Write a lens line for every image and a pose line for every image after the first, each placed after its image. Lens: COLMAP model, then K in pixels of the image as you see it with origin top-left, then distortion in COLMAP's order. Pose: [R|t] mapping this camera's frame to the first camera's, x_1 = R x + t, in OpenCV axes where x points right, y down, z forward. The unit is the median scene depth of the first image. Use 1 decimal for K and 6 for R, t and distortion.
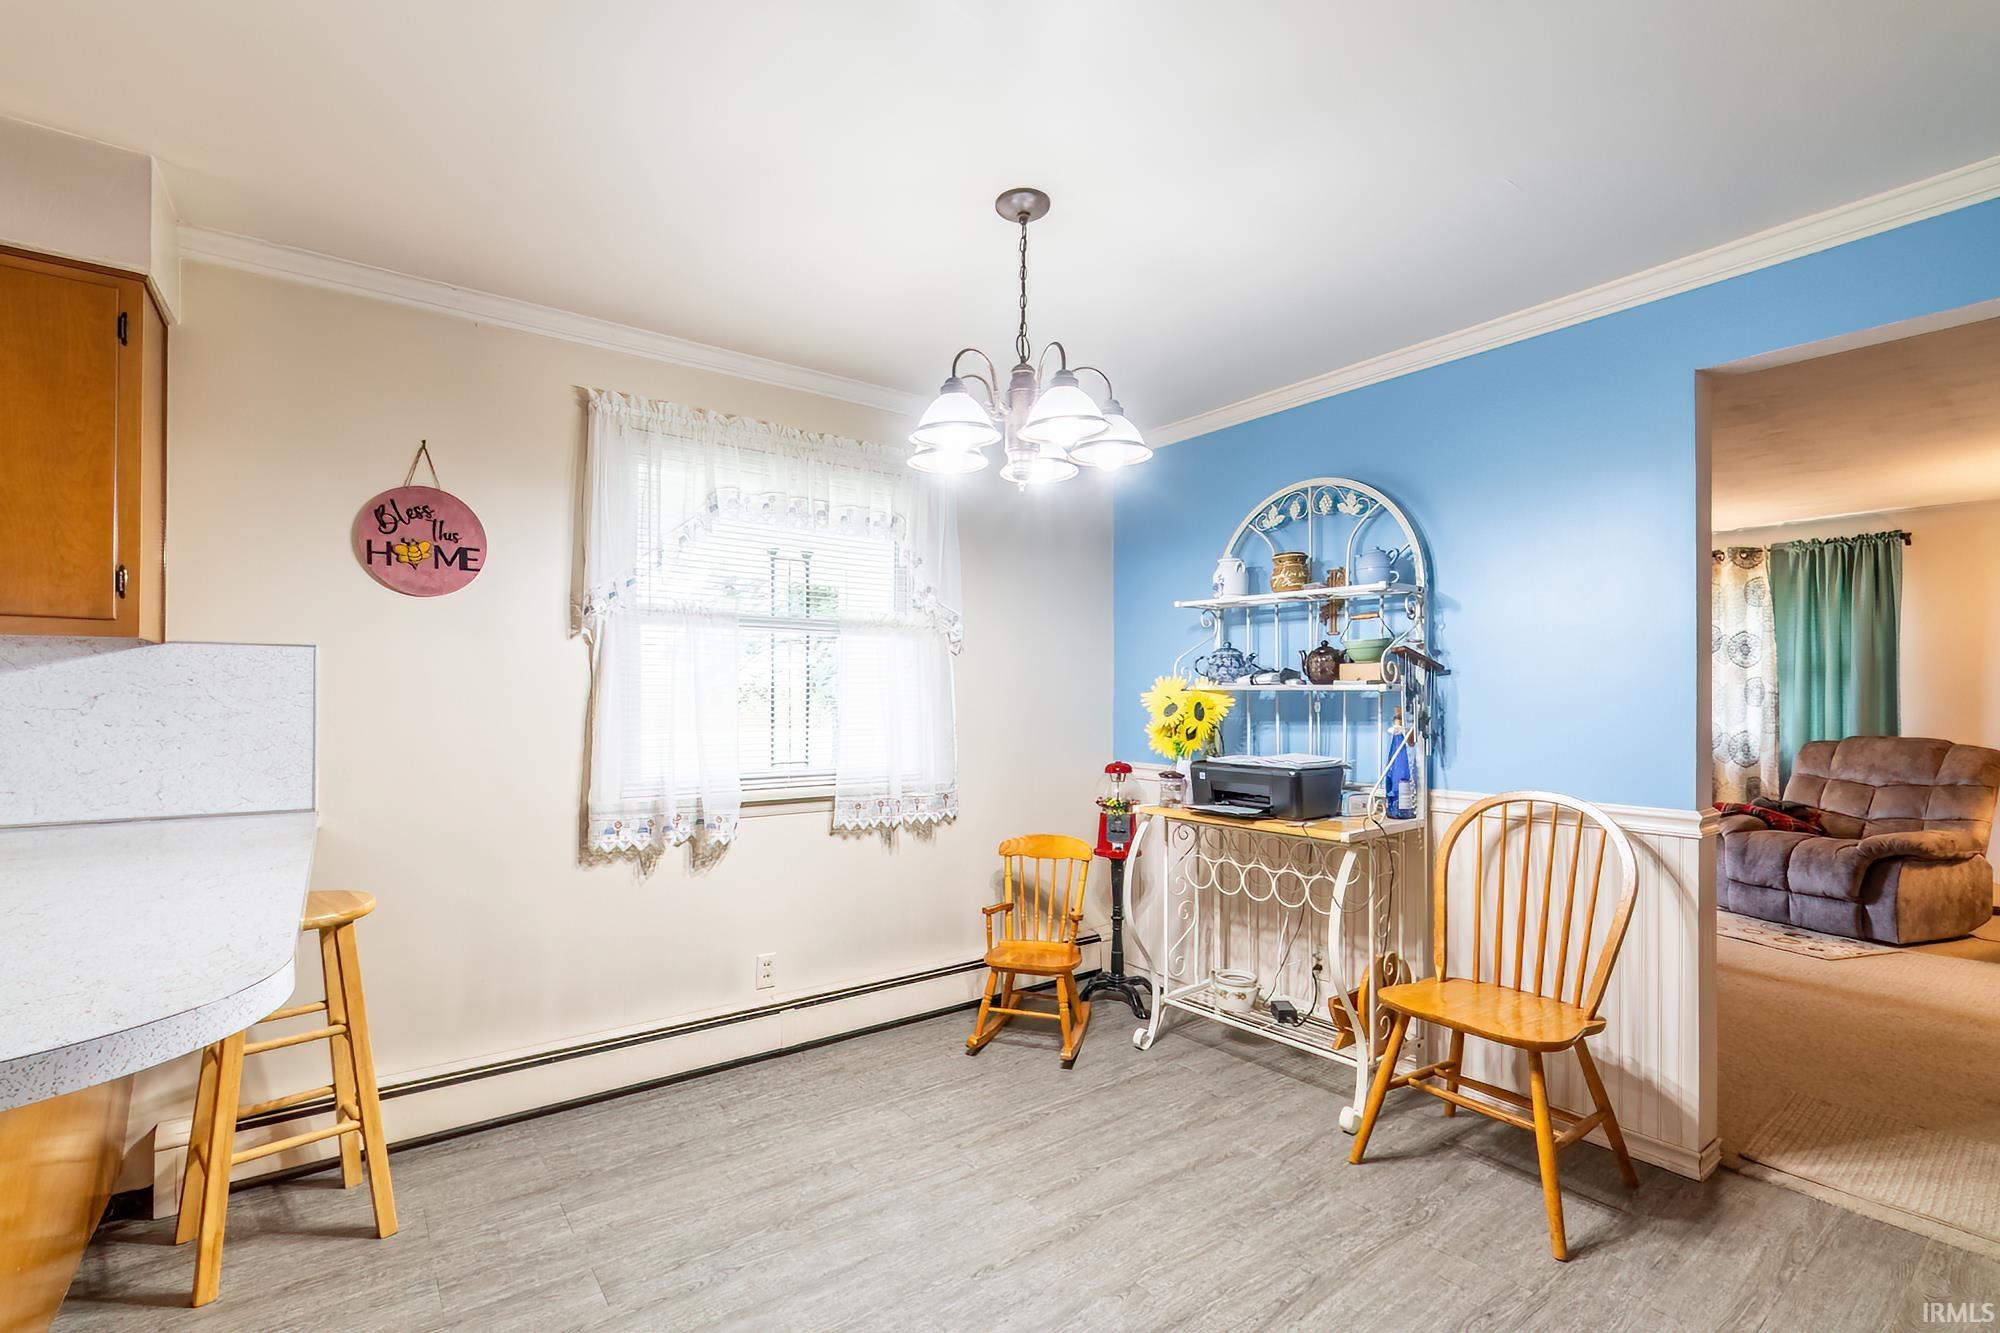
lens RADIAL K [[889.5, 0, 986.5], [0, 889.5, 686.7], [0, 0, 1]] dist [-0.003343, 0.000884]
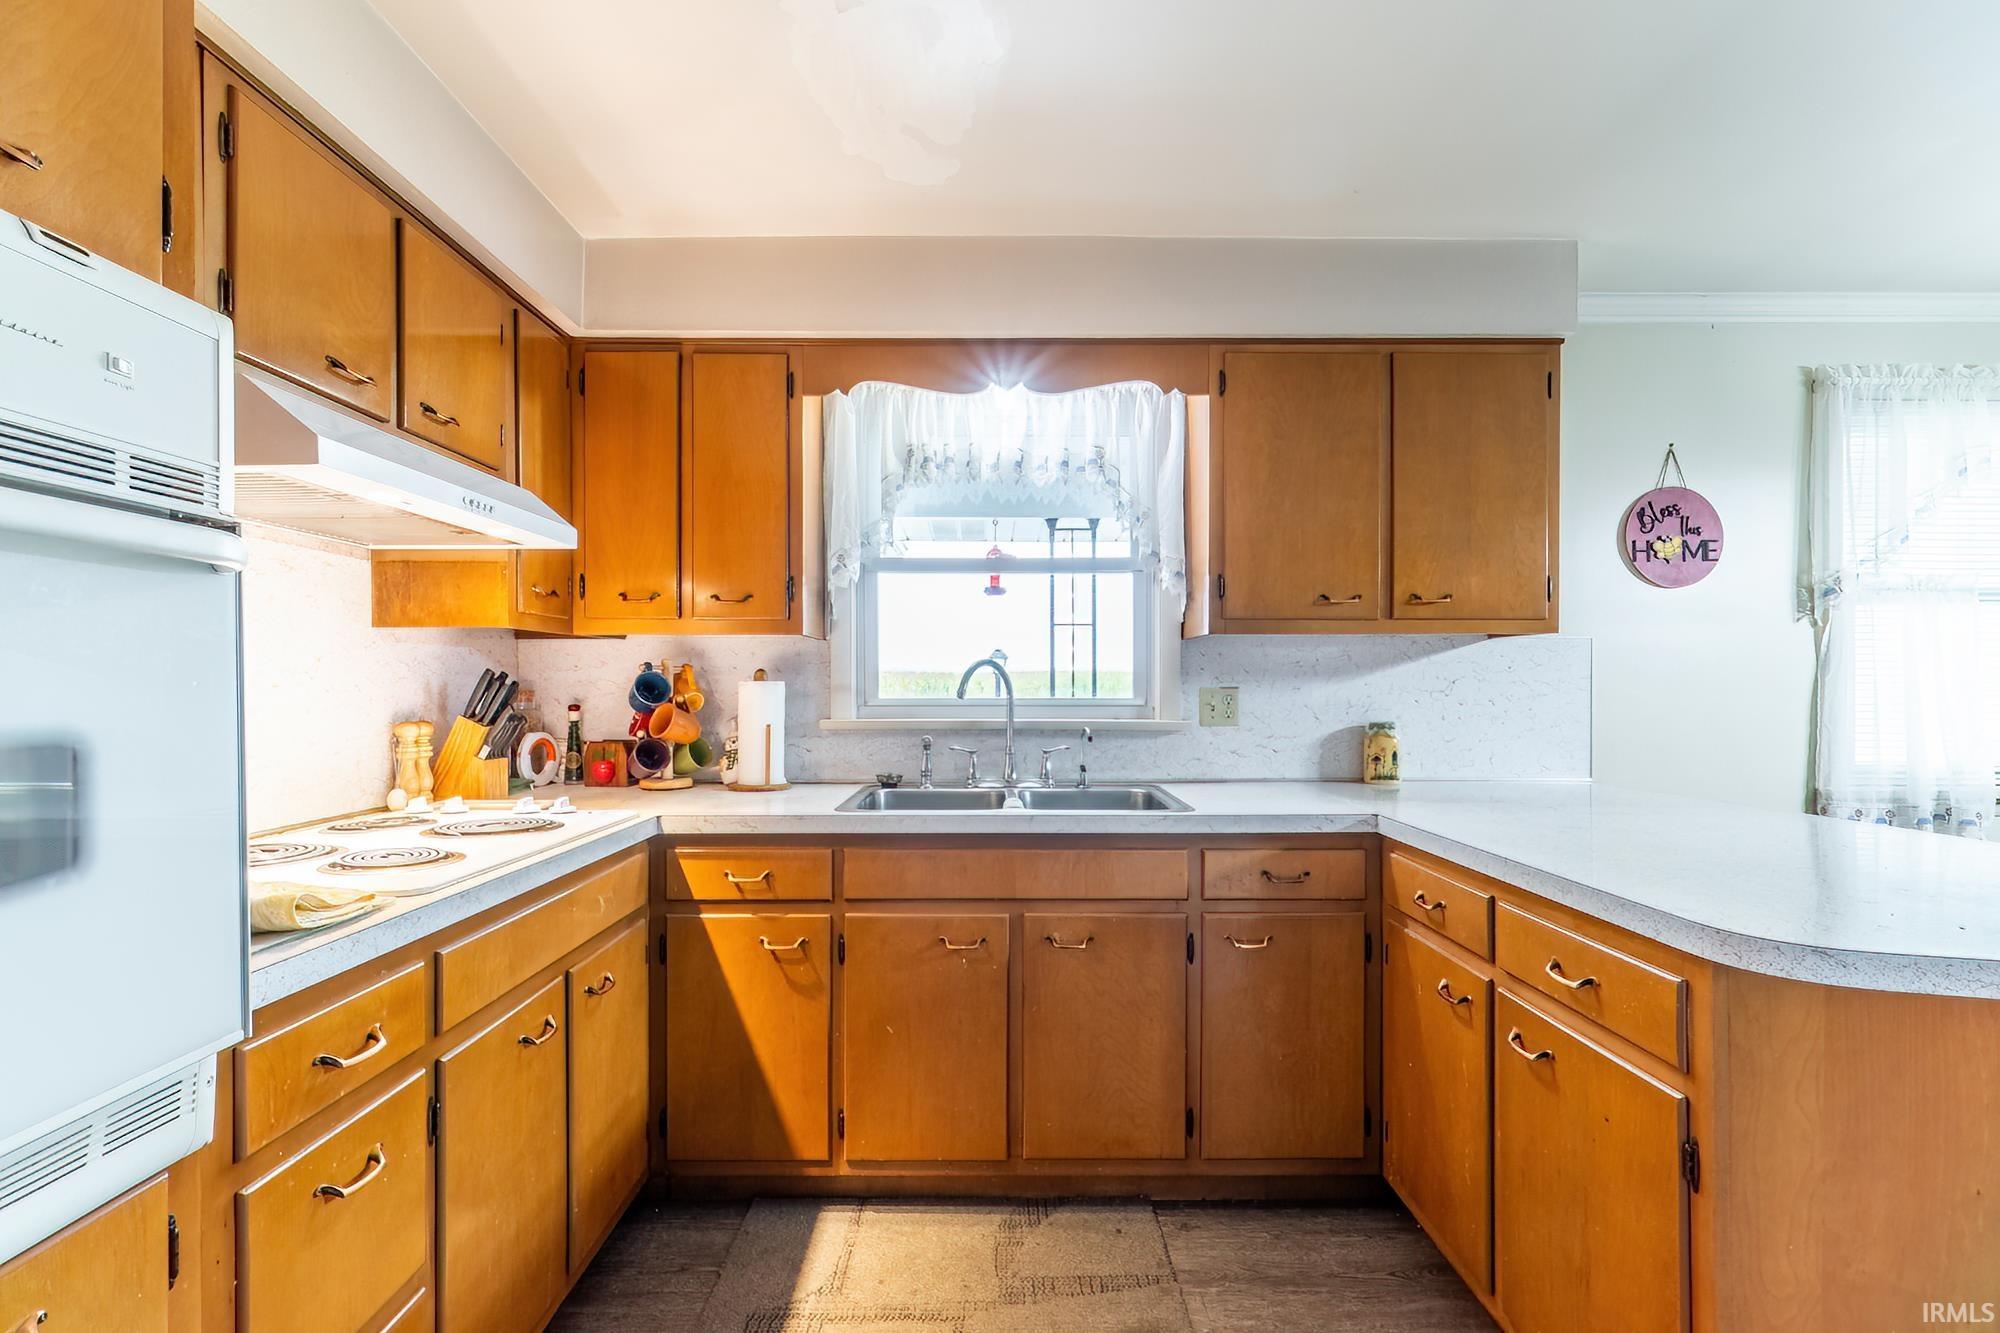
lens RADIAL K [[875.9, 0, 994.5], [0, 875.9, 686.9], [0, 0, 1]] dist [-0.004447, -0.000186]
pose [[0.803284, -0.002325, -0.595592, -0.624091], [0.009045, 0.999925, 0.008296, 0.002065], [0.595528, -0.012051, 0.803244, -0.327475]]
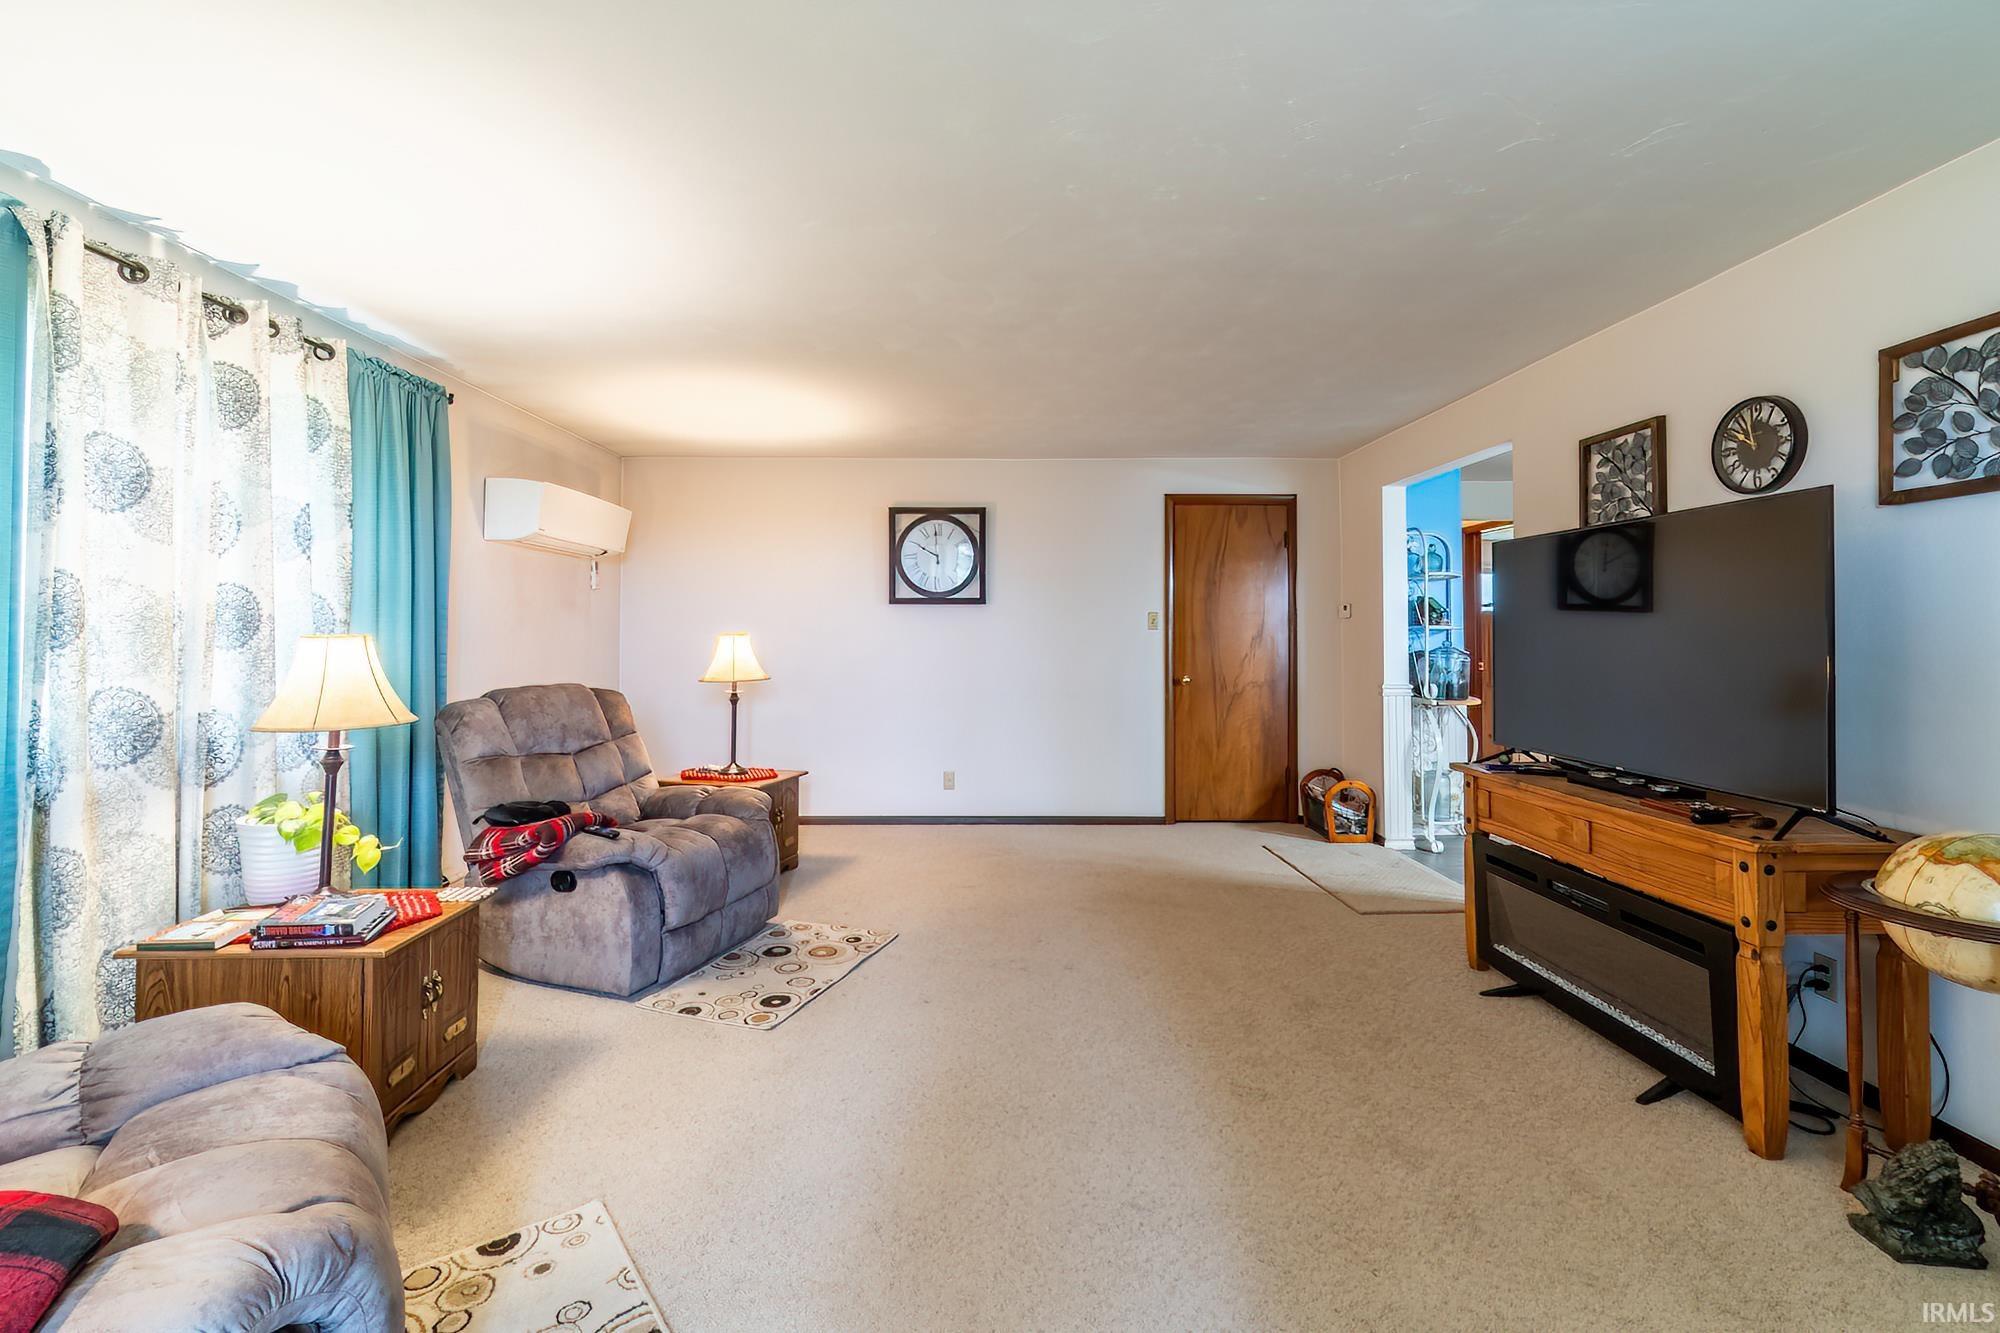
lens RADIAL K [[881.6, 0, 991.2], [0, 881.6, 611.9], [0, 0, 1]] dist [-0.000912, 0.000387]
pose [[-0.806888, 0.004608, 0.590687, 0.584345], [-0.011975, 0.999636, -0.024156, 0.019739], [-0.590583, -0.026565, -0.806539, 2.655386]]
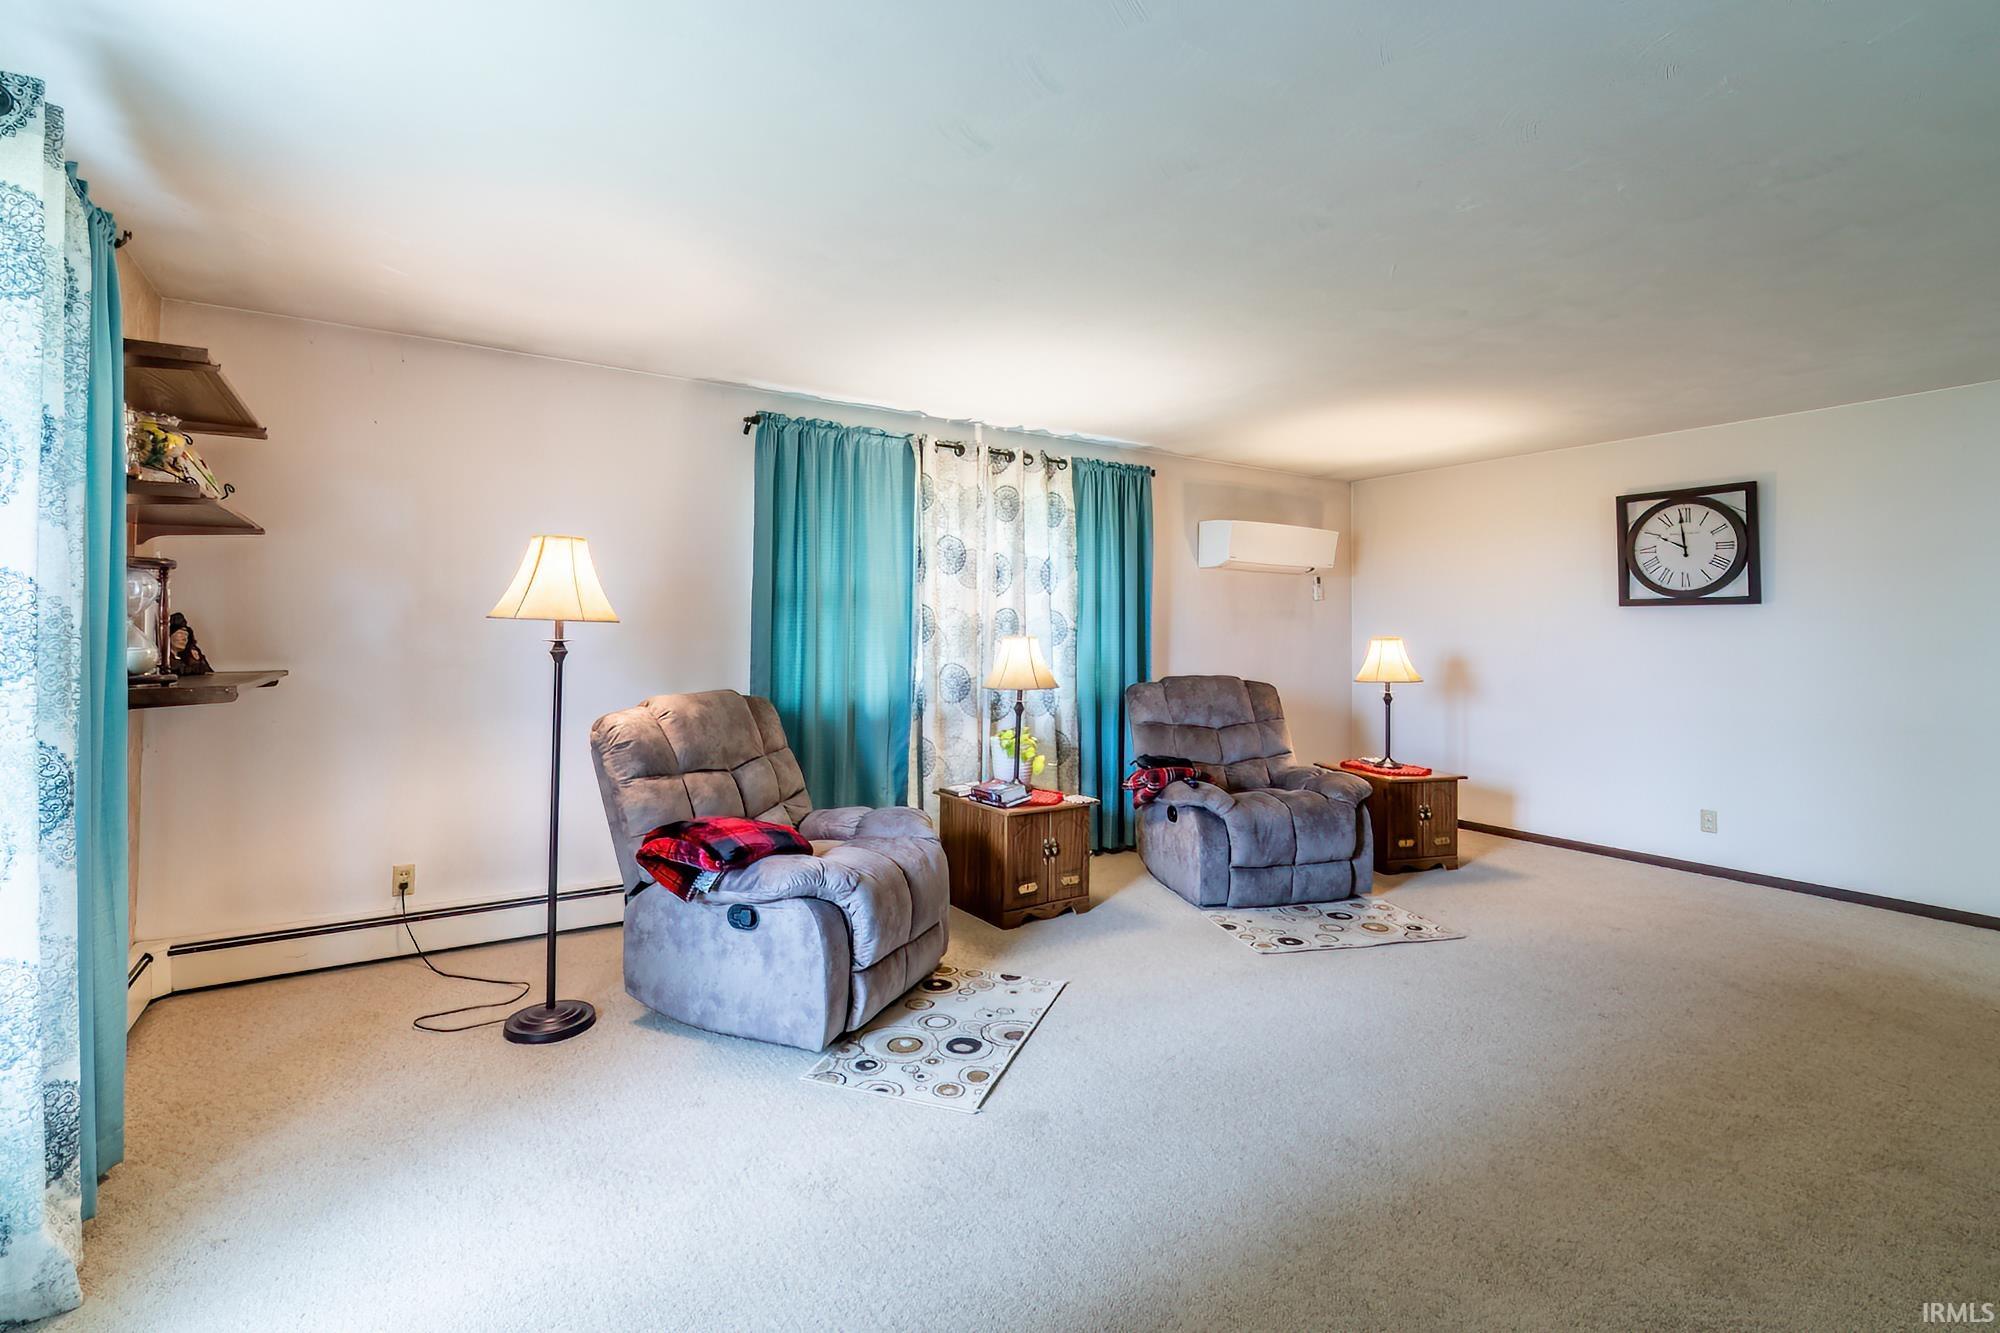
lens RADIAL K [[893.0, 0, 993.4], [0, 893.0, 606.3], [0, 0, 1]] dist [-0.000803, 0.000136]
pose [[0.063644, 0.026454, 0.997622, 0.053731], [-0.013060, 0.999585, -0.025672, 0.017499], [-0.997887, -0.011395, 0.063963, 2.269333]]
